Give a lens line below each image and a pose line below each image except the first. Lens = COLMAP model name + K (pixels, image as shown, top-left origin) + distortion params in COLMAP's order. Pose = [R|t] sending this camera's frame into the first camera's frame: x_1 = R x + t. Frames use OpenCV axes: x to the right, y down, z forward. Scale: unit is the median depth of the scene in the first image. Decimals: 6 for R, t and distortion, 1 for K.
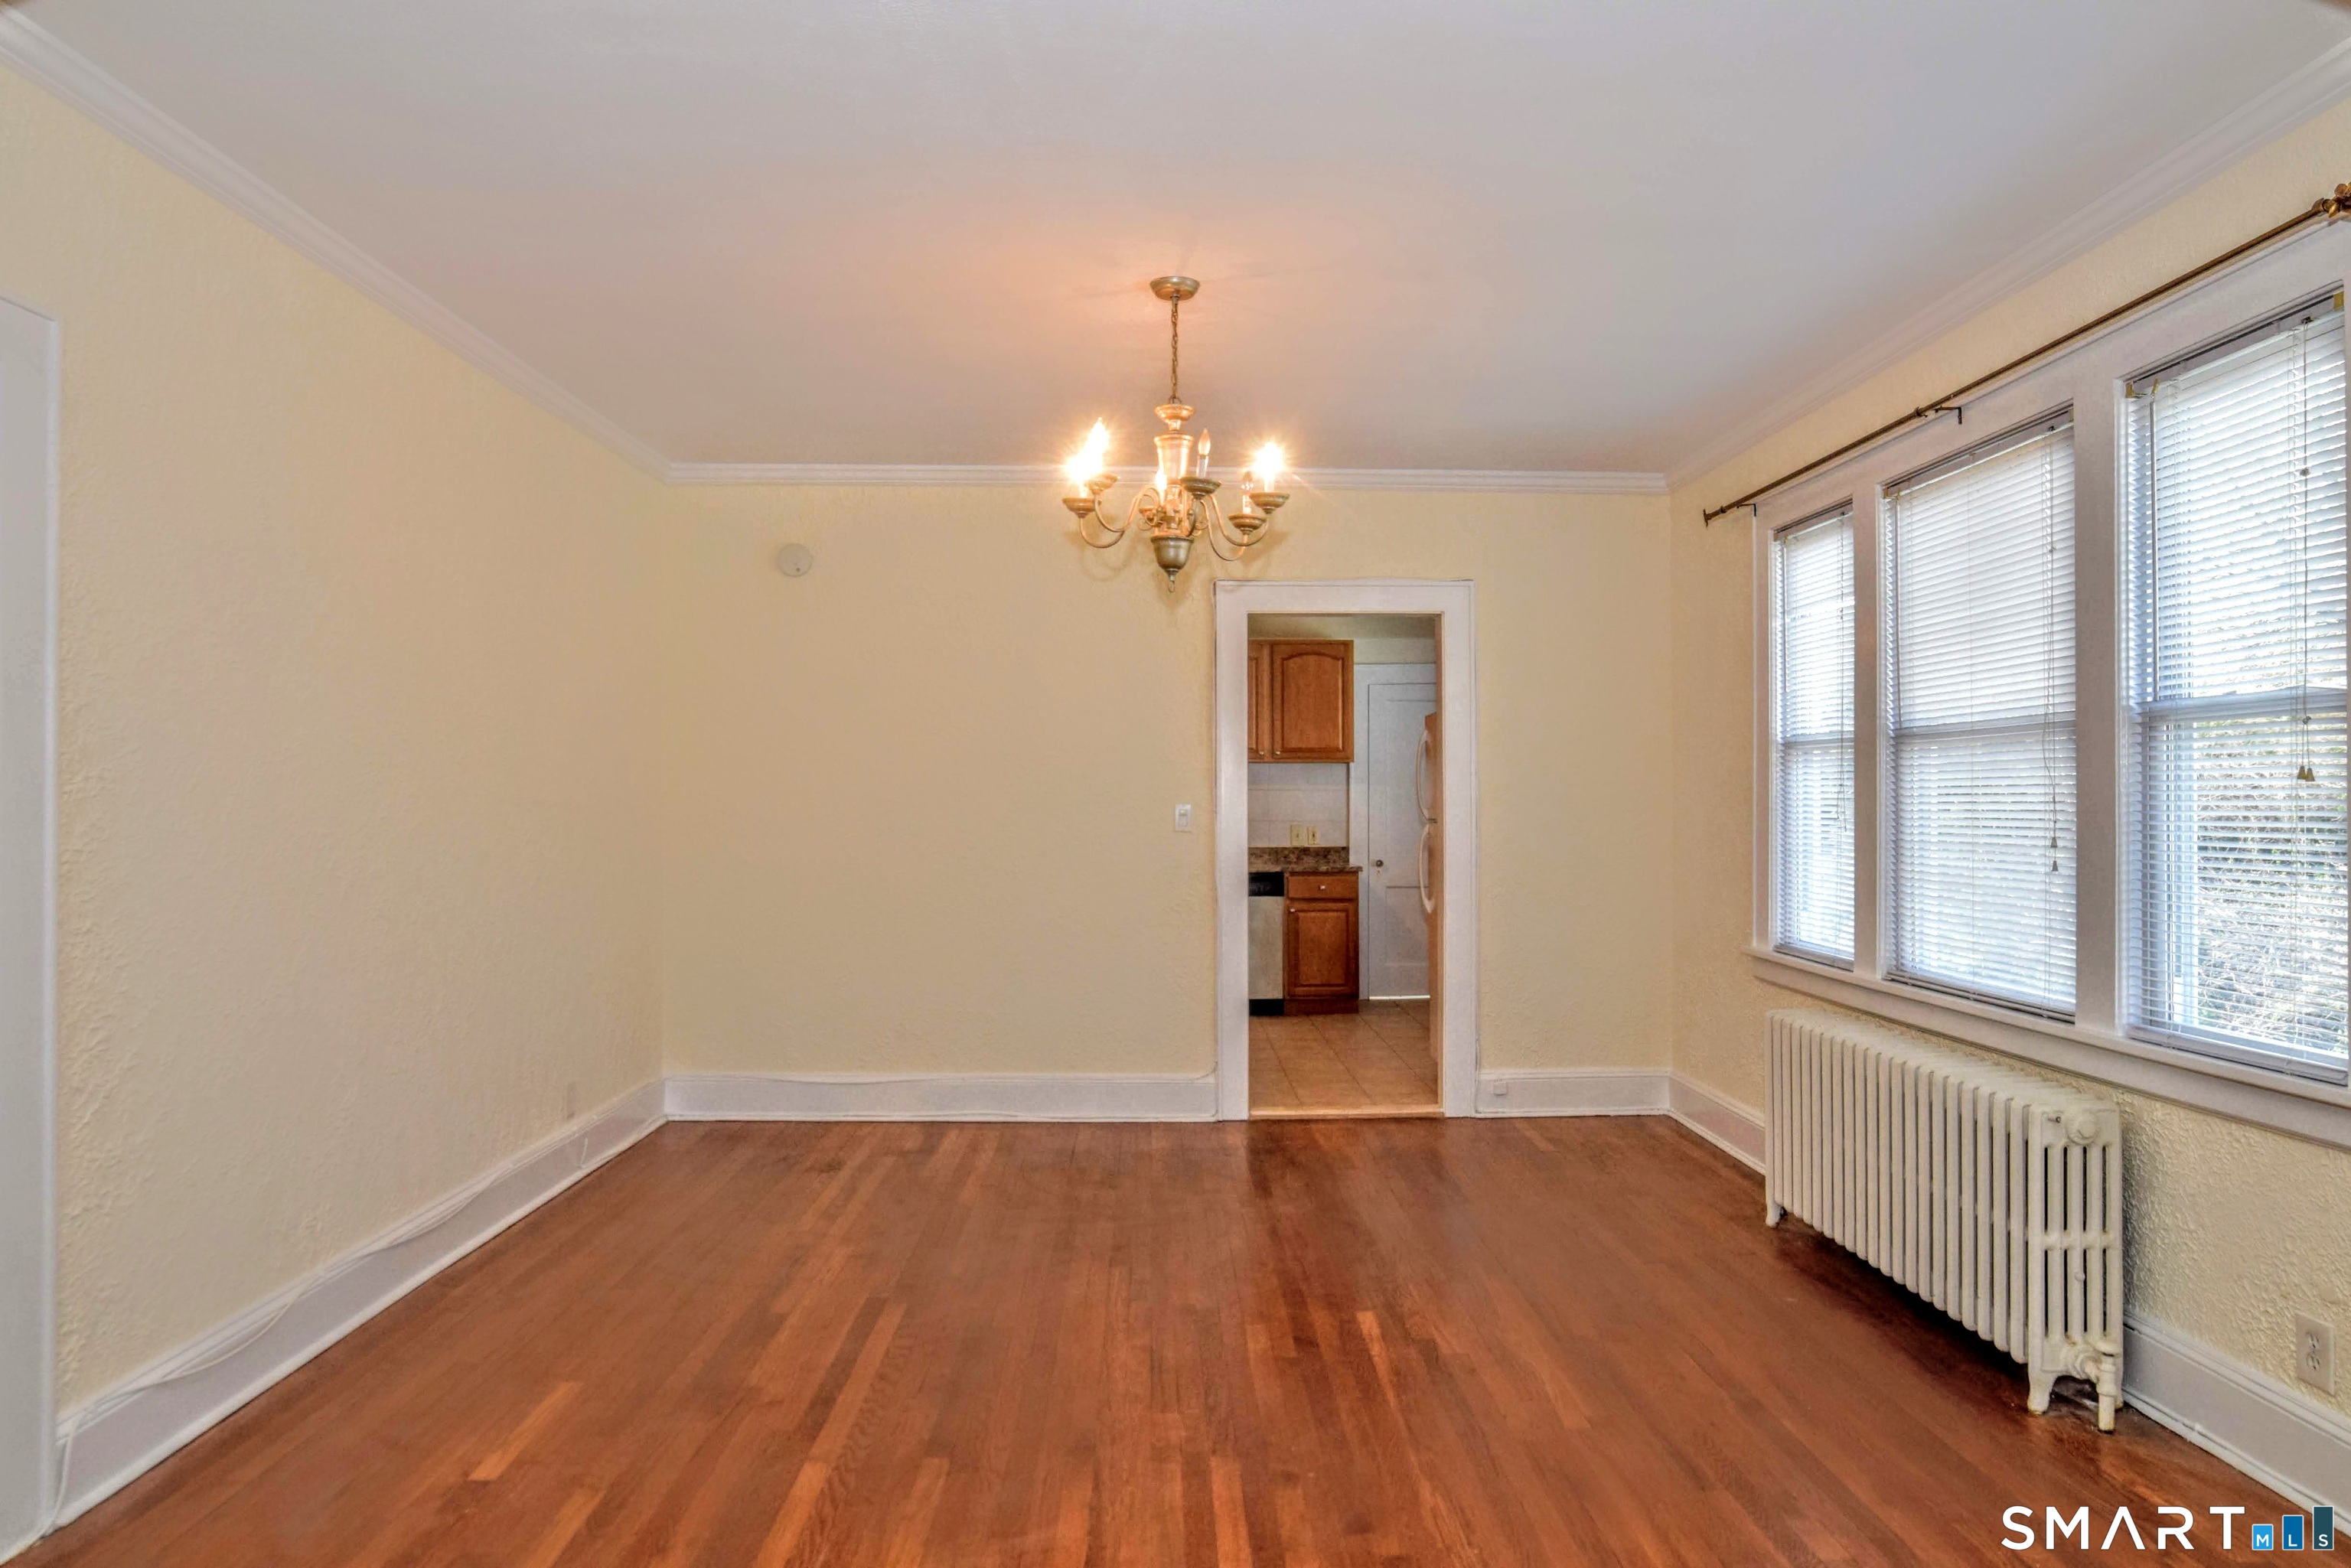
lens RADIAL K [[1691.7, 0, 1175.5], [0, 1691.7, 784.0], [0, 0, 1]] dist [-0.007471, -0.001555]
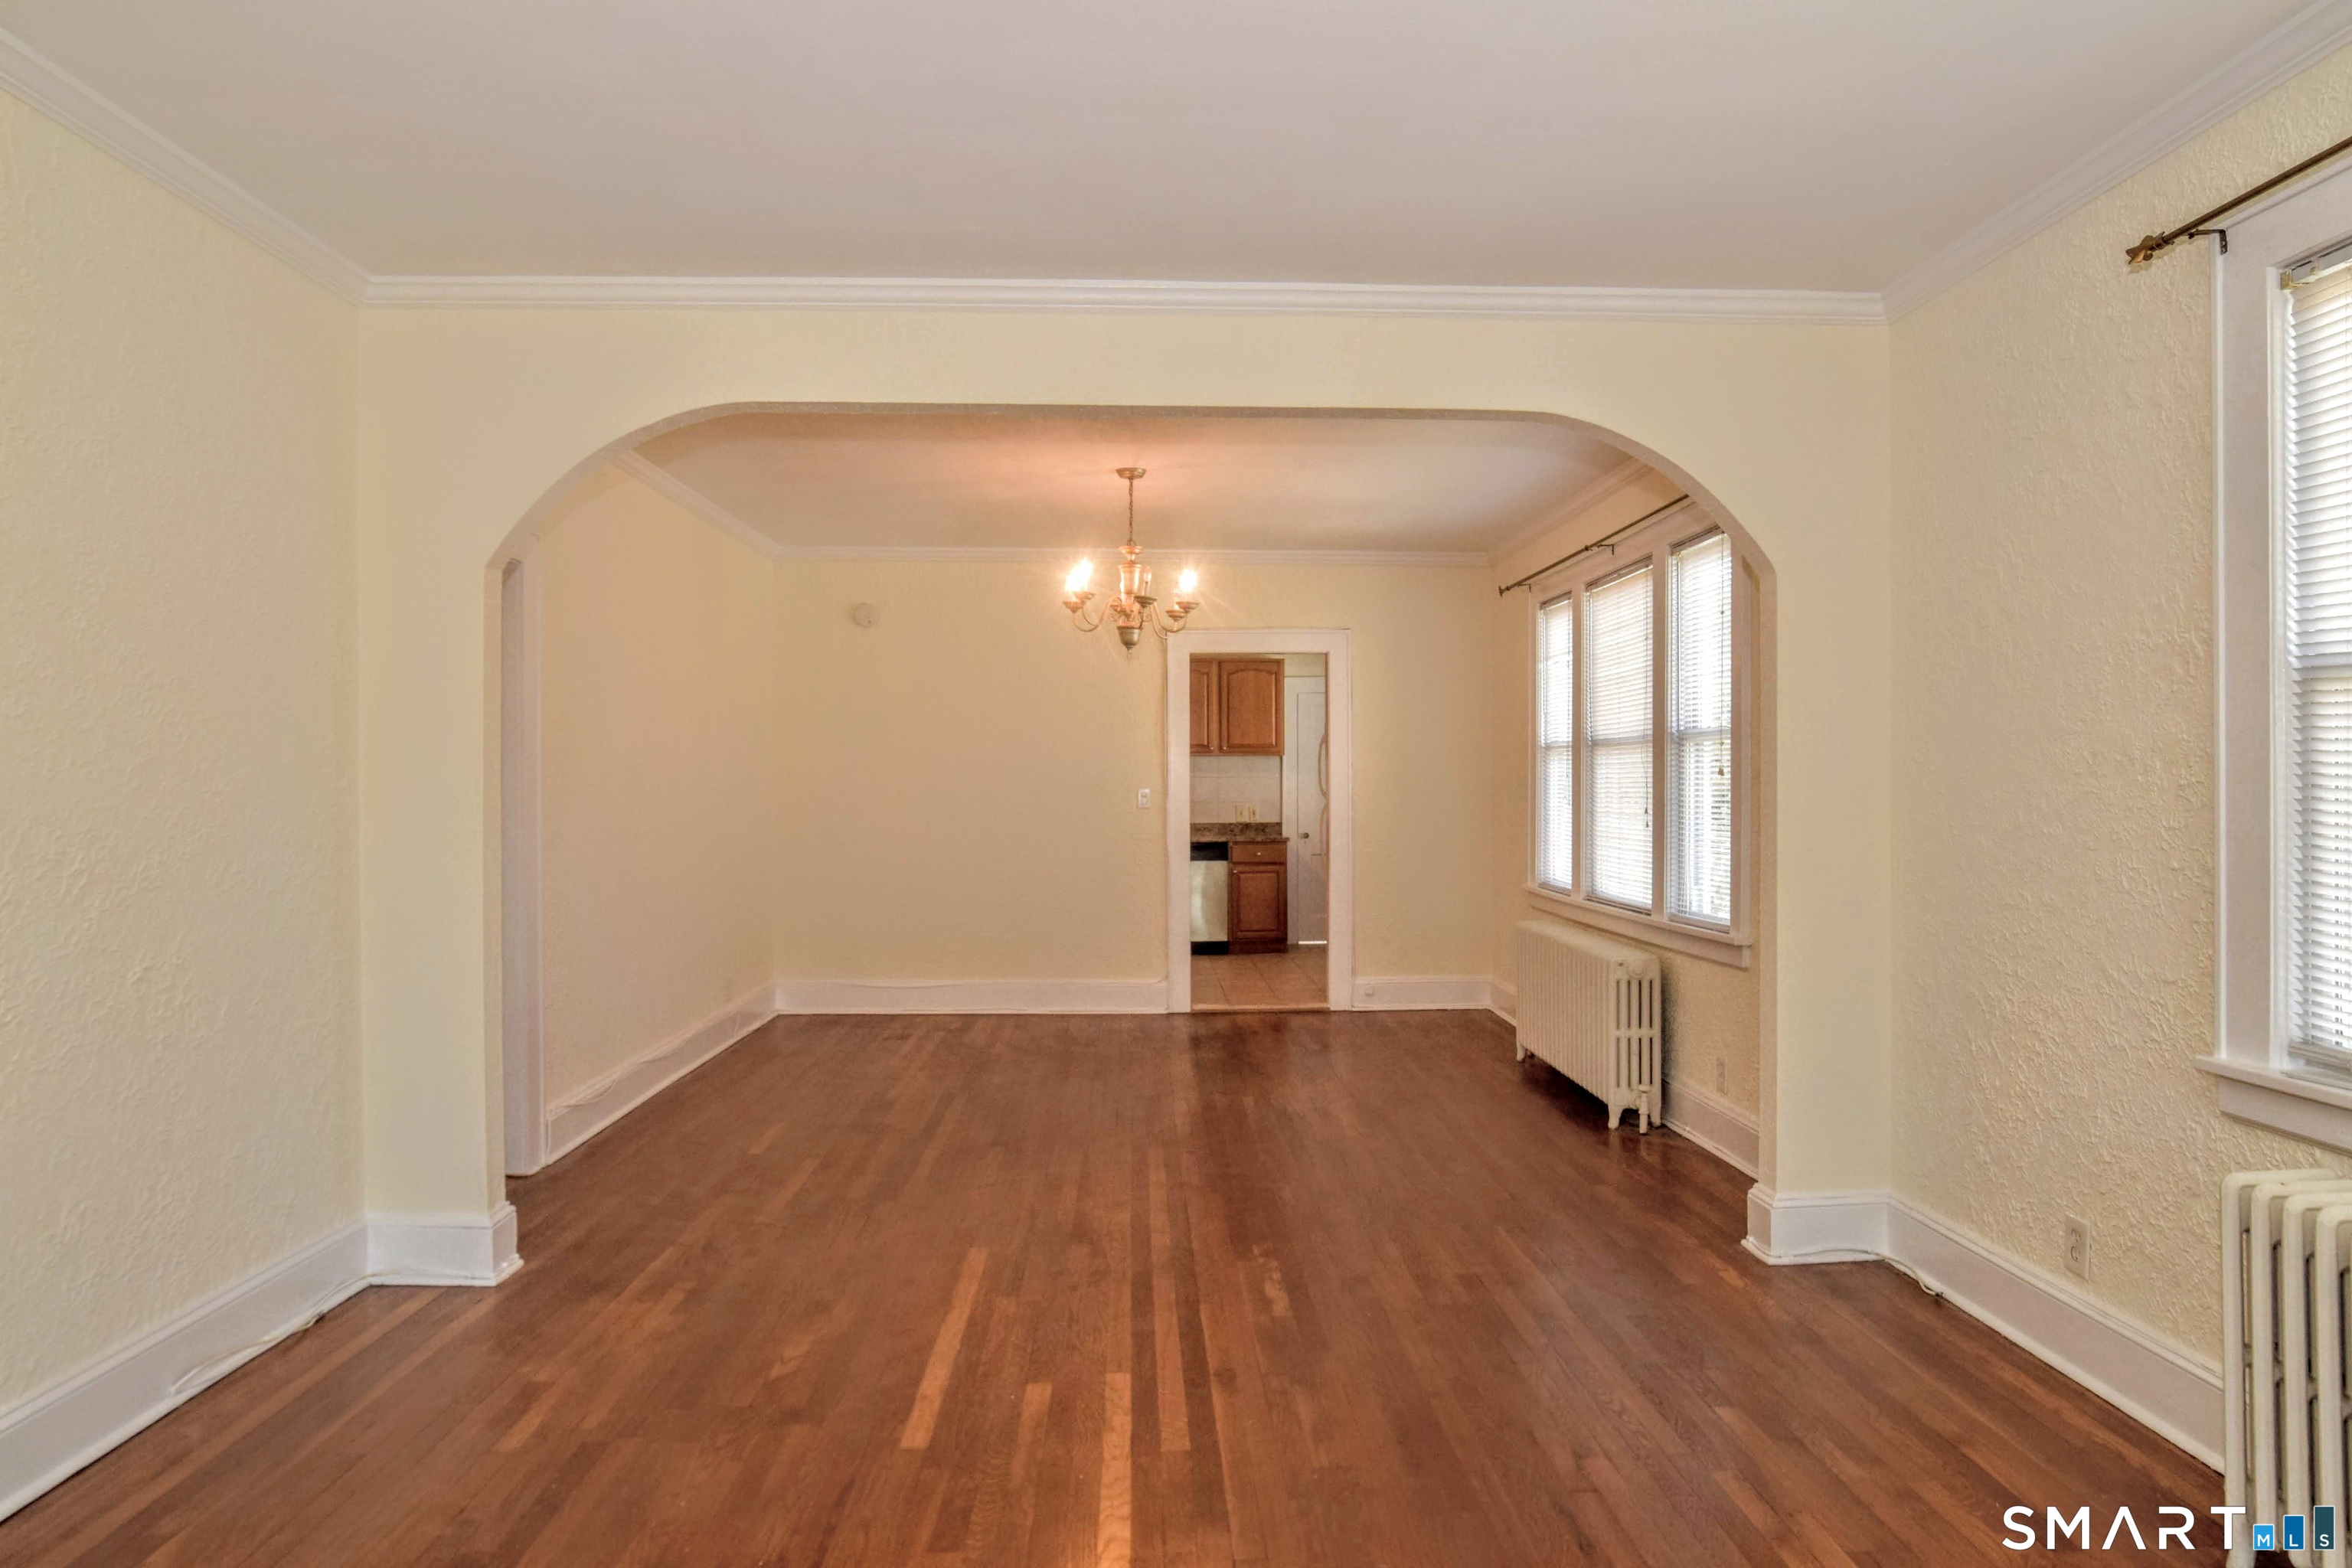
lens RADIAL K [[1692.4, 0, 1176.0], [0, 1692.4, 784.0], [0, 0, 1]] dist [-0.007471, -0.001555]
pose [[0.999931, -0.002168, 0.011574, 0.016906], [0.002060, 0.999954, 0.009336, -0.005796], [-0.011594, -0.009311, 0.999889, -0.454323]]
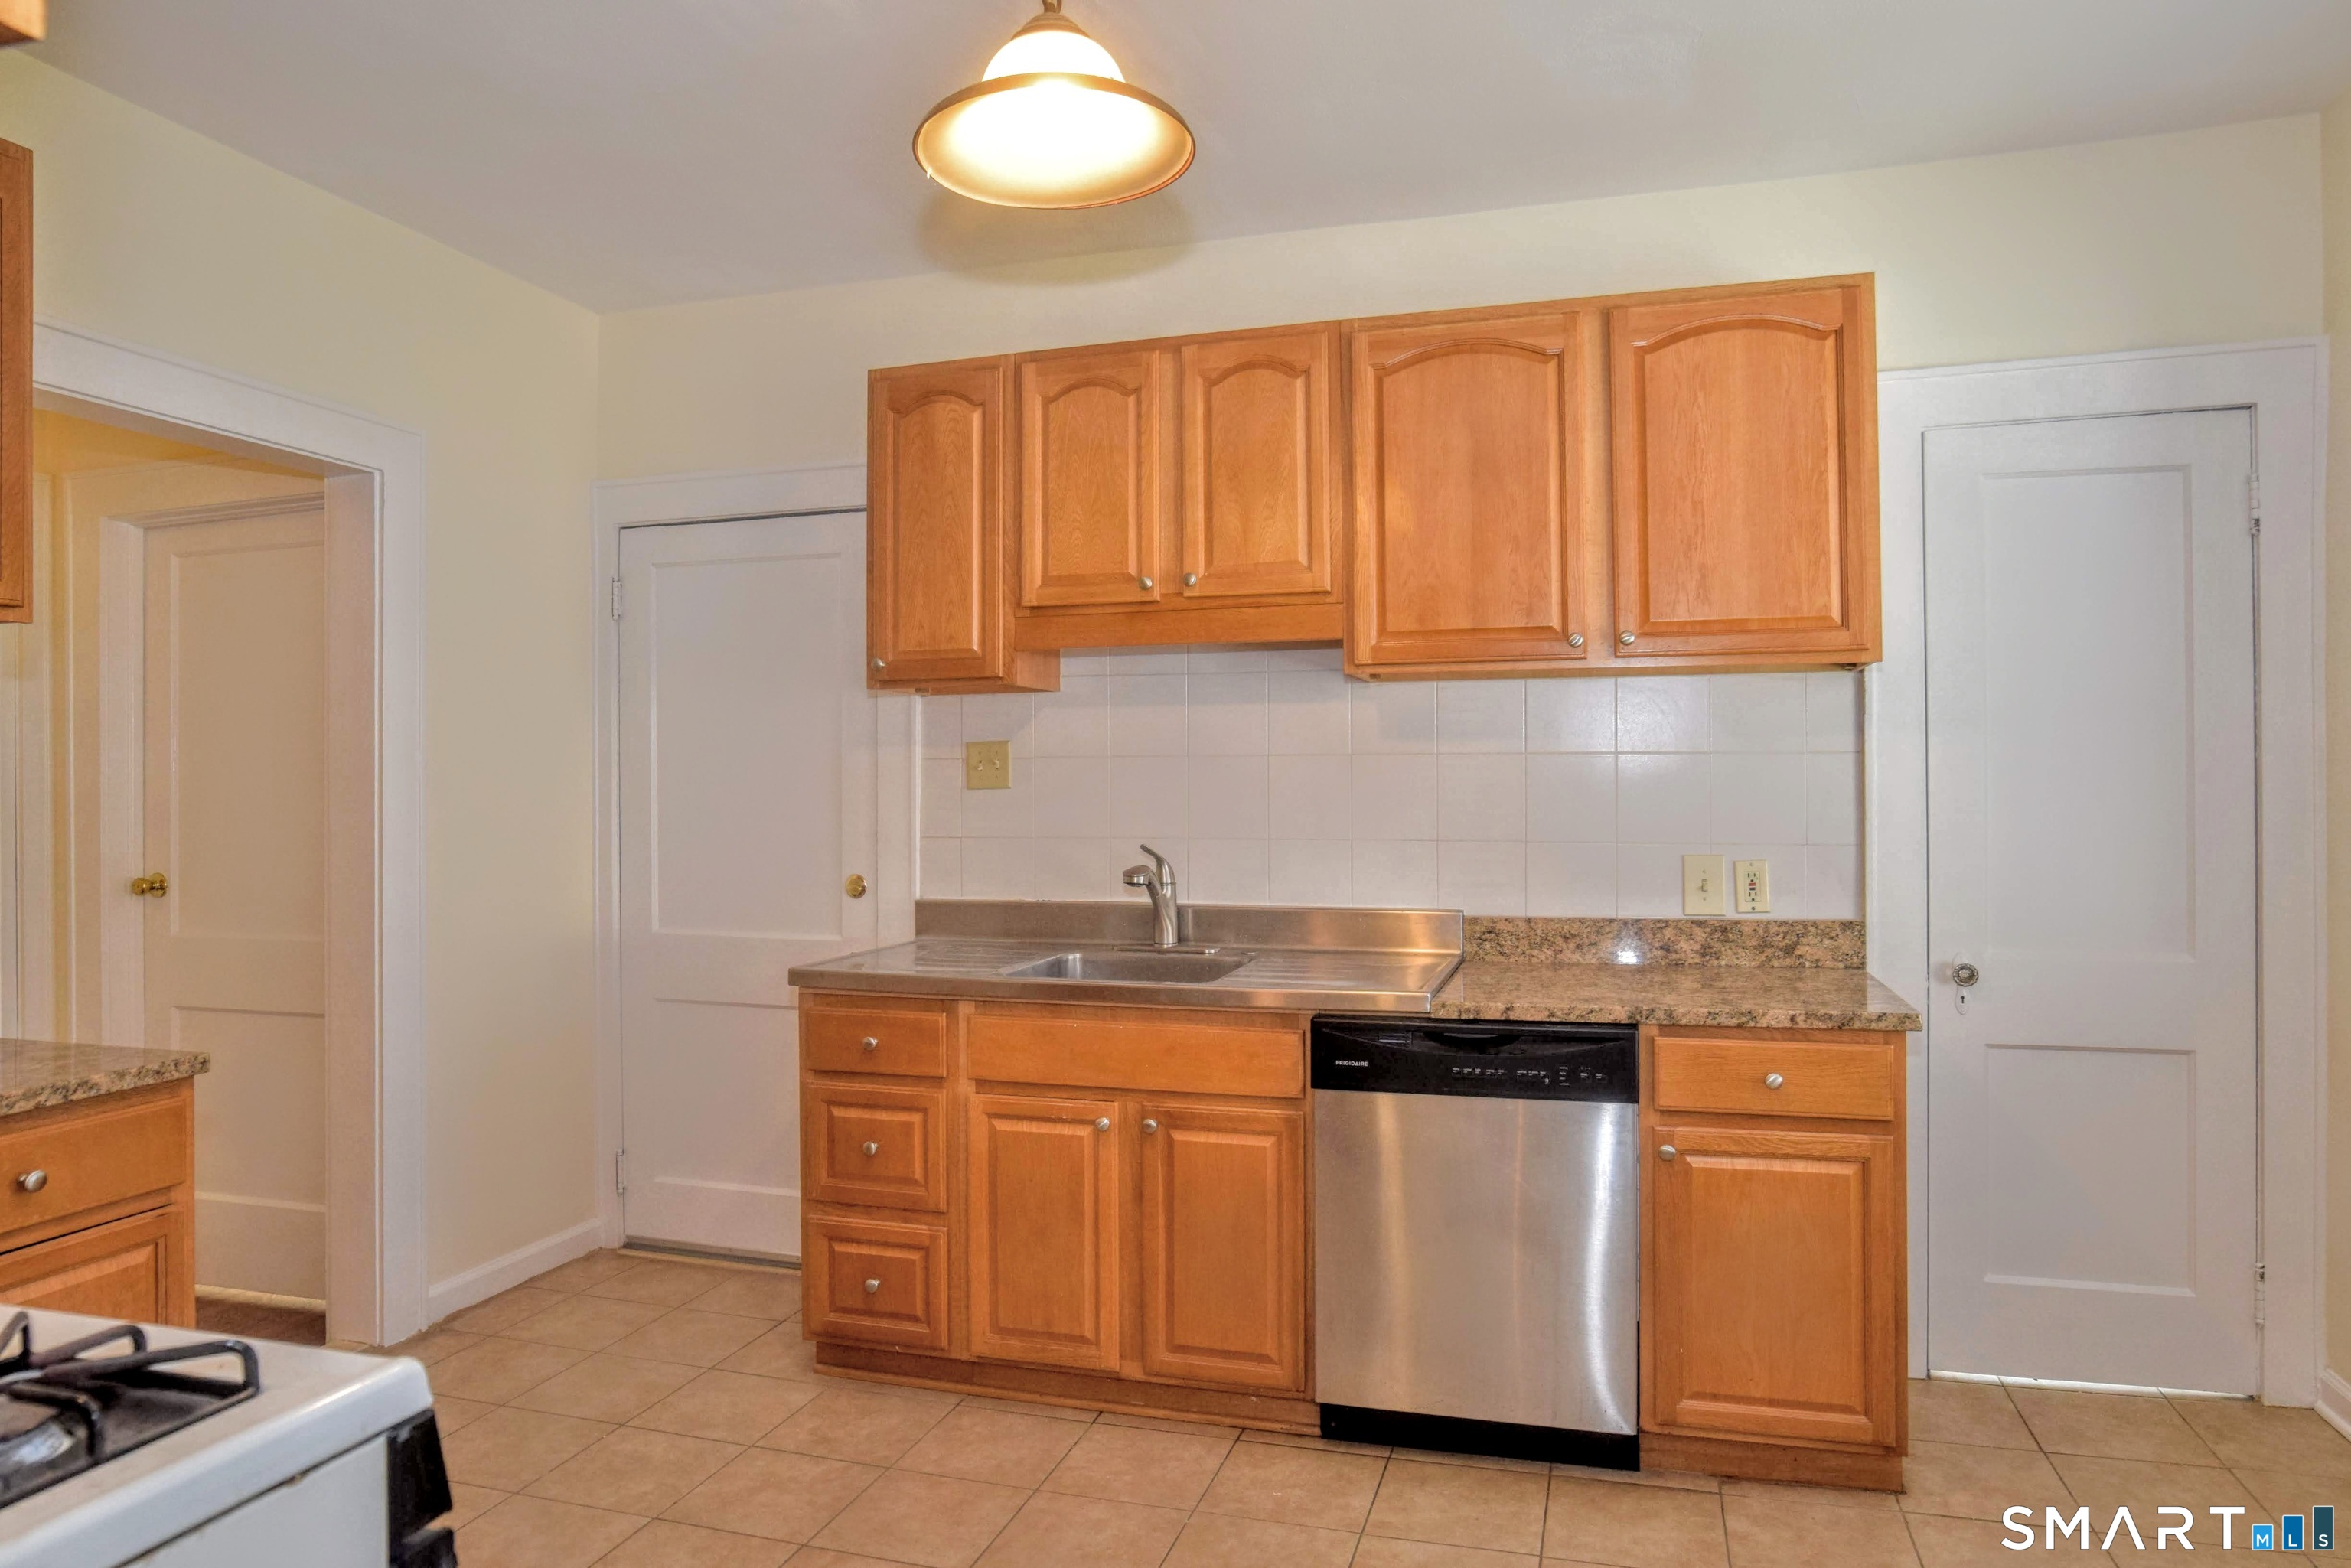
lens RADIAL K [[1691.7, 0, 1175.5], [0, 1691.7, 784.0], [0, 0, 1]] dist [-0.007471, -0.001555]
pose [[0.962431, -0.007984, -0.271408, 0.111911], [0.009496, 0.999946, 0.004255, 0.013226], [0.271360, -0.006673, 0.962455, 1.151193]]
